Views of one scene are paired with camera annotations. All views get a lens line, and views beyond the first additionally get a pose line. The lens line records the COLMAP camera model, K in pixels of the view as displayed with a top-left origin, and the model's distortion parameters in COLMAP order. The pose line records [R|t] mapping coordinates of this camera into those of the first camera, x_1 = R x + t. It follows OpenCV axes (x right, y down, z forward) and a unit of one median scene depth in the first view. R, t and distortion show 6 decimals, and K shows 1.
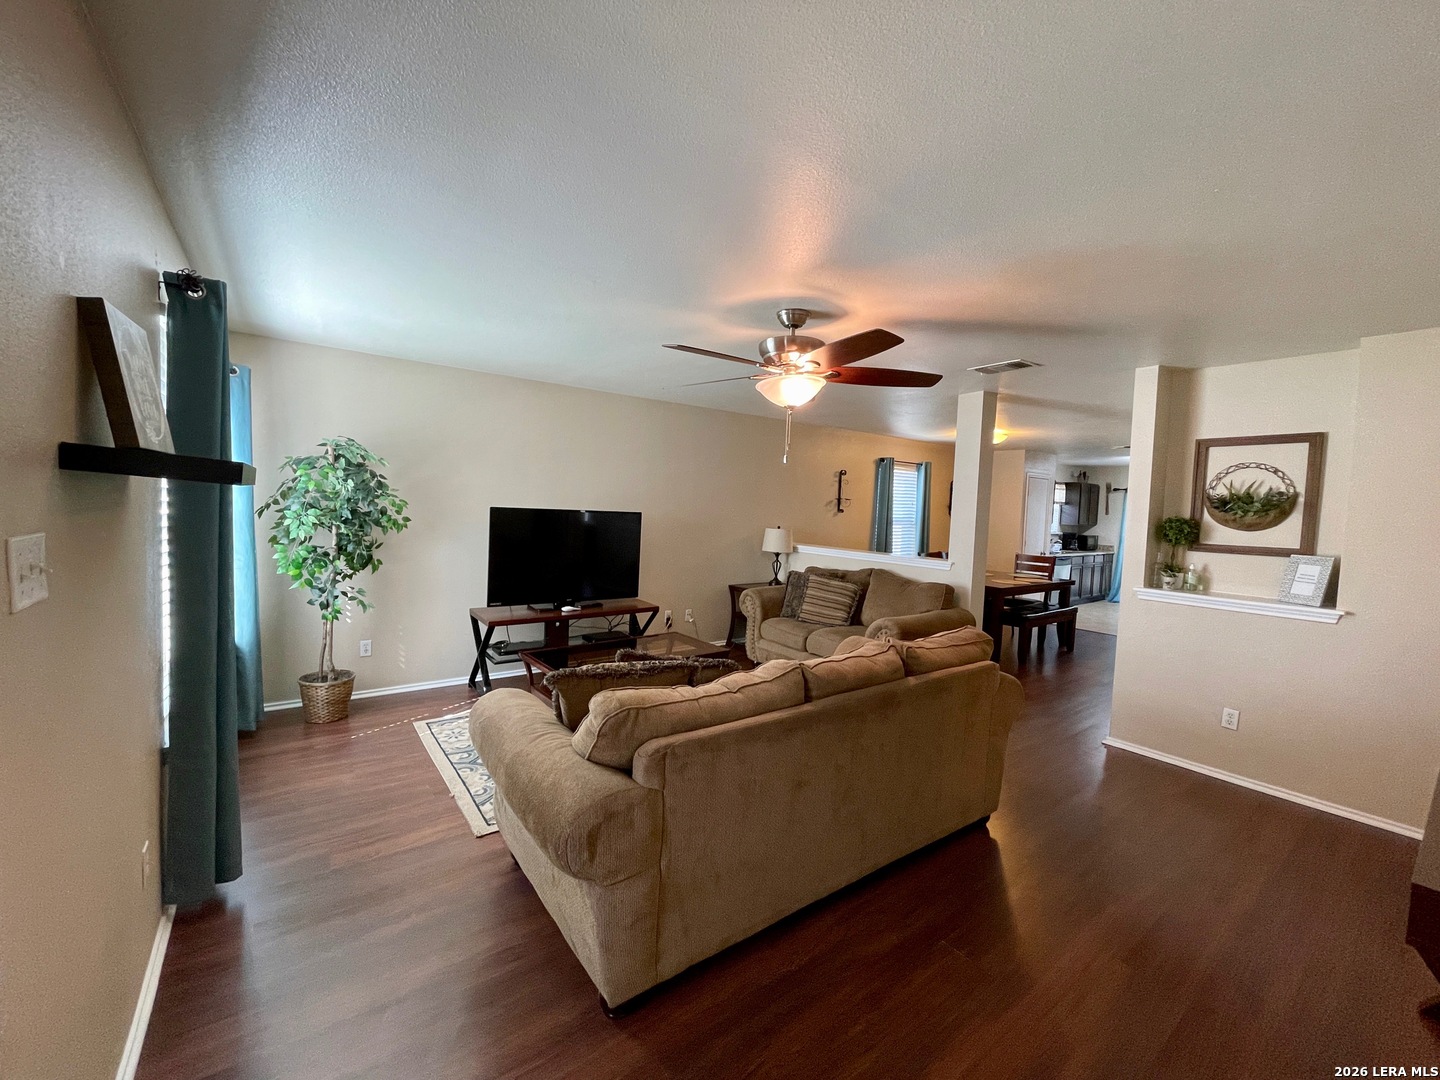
lens RADIAL K [[584.6, 0, 723.9], [0, 584.6, 539.2], [0, 0, 1]] dist [0.001538, -0.001143]
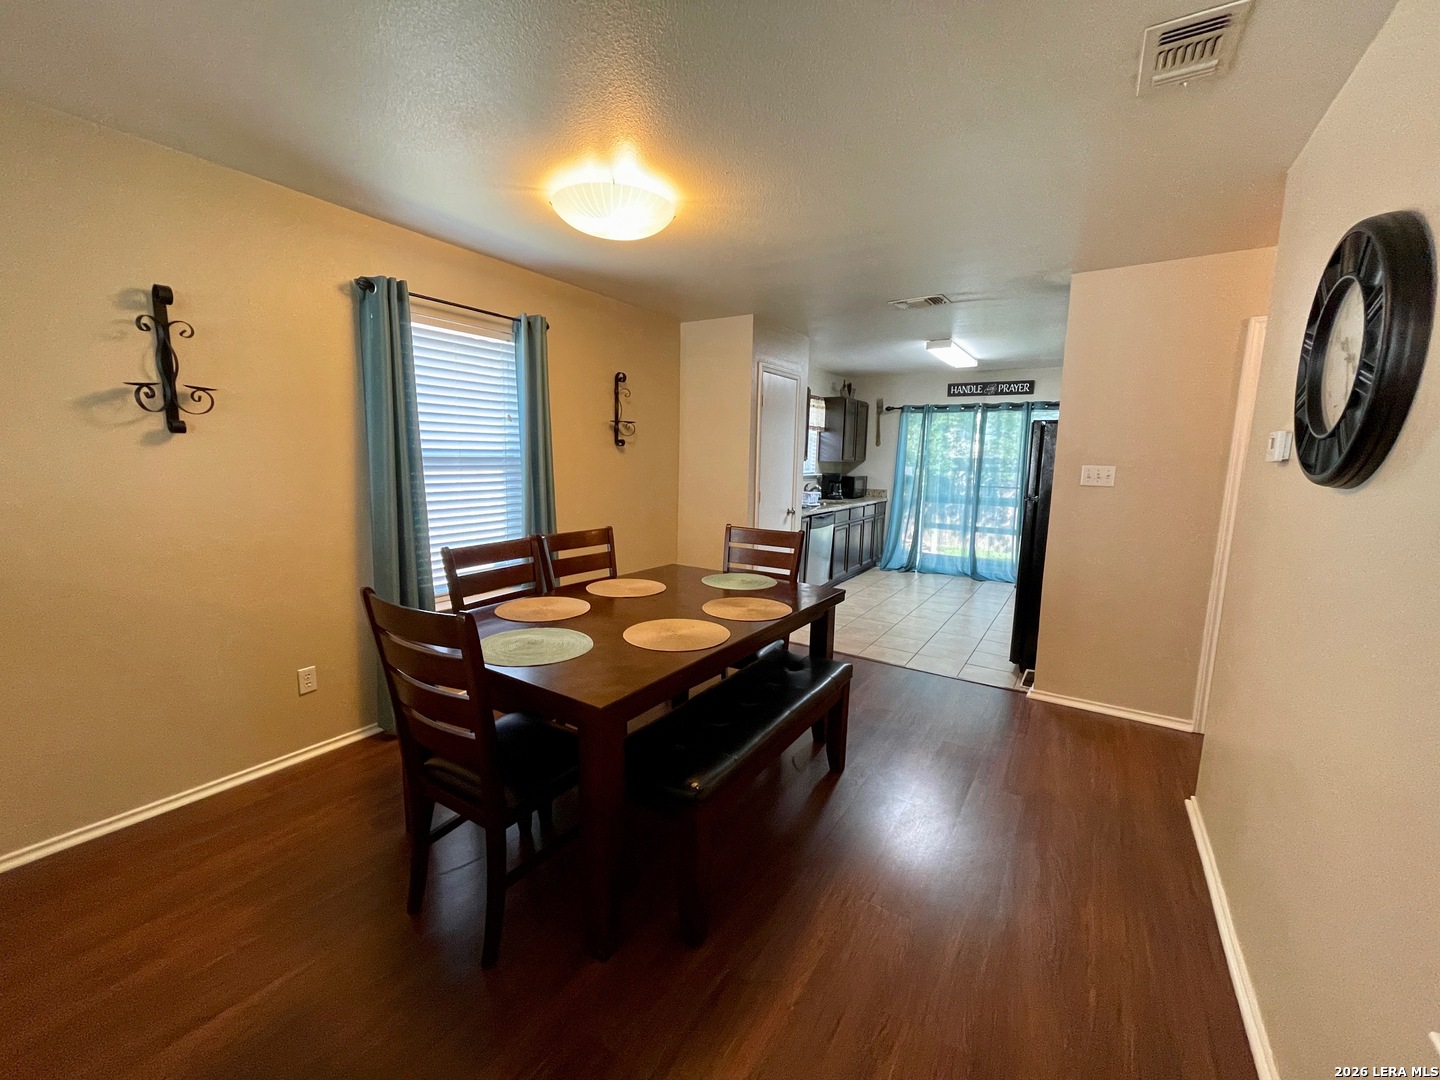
lens RADIAL K [[584.6, 0, 708.1], [0, 584.6, 538.4], [0, 0, 1]] dist [0.001538, -0.001143]
pose [[0.946594, -0.063080, 0.316198, 0.239186], [0.033635, 0.994644, 0.097735, -0.007037], [-0.320670, -0.081880, 0.943645, 0.404174]]
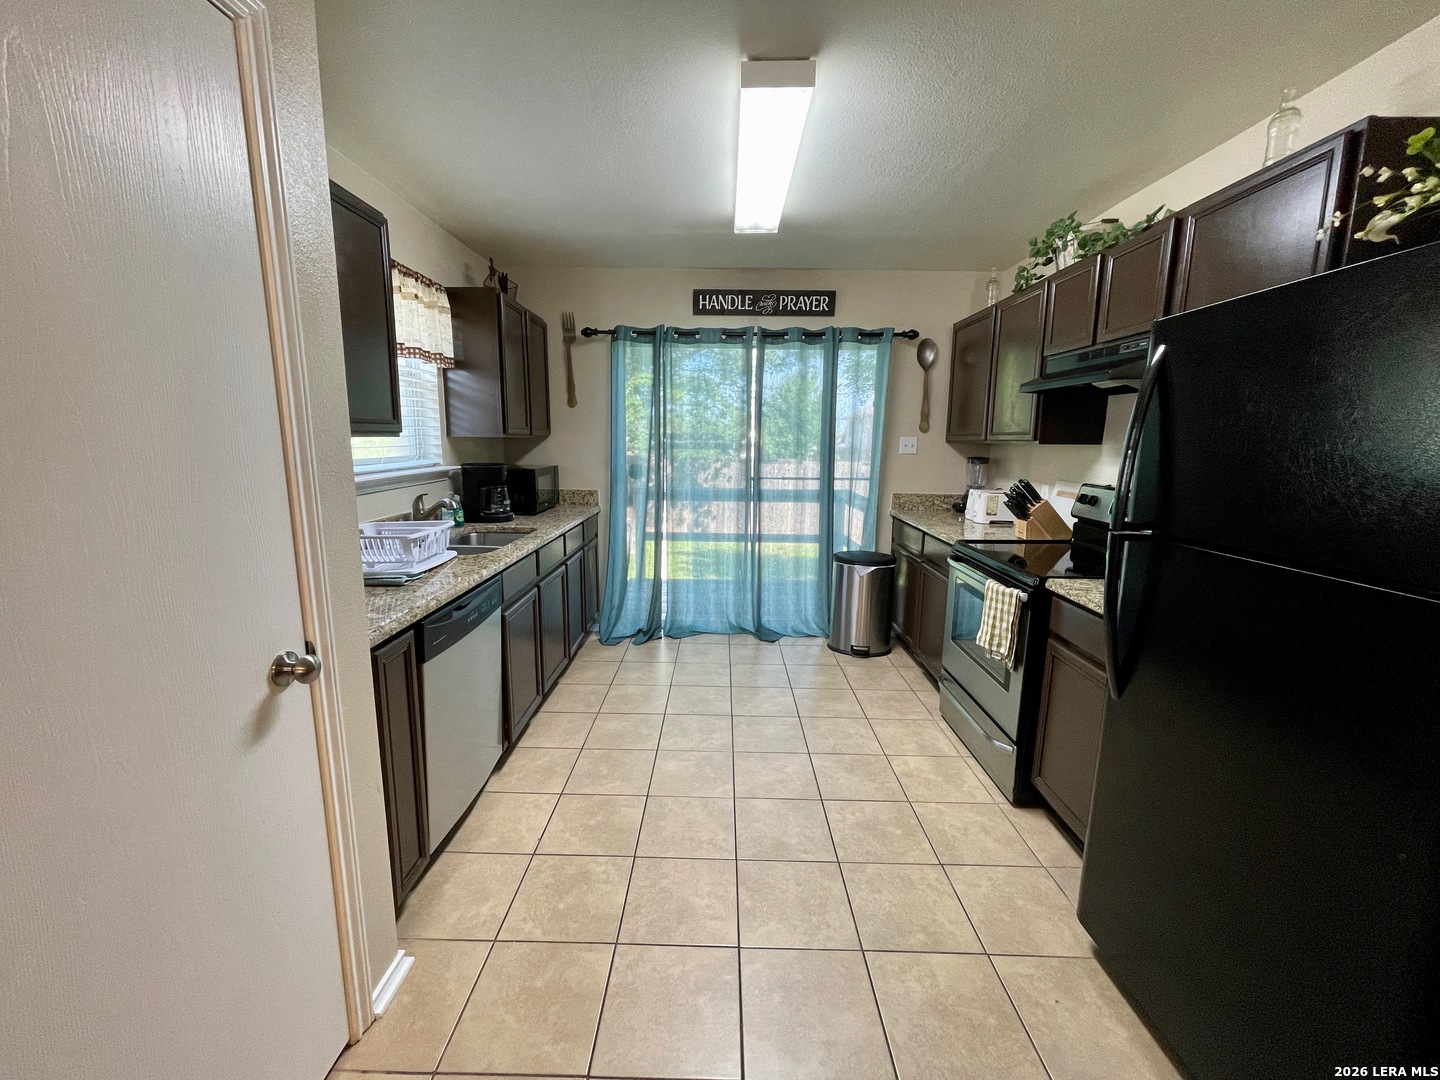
lens RADIAL K [[584.6, 0, 715.7], [0, 584.6, 543.8], [0, 0, 1]] dist [0.001538, -0.001143]
pose [[0.622530, -0.168660, 0.764206, 0.428026], [0.055827, 0.983584, 0.171600, -0.015585], [-0.780603, -0.064162, 0.621726, 0.715252]]
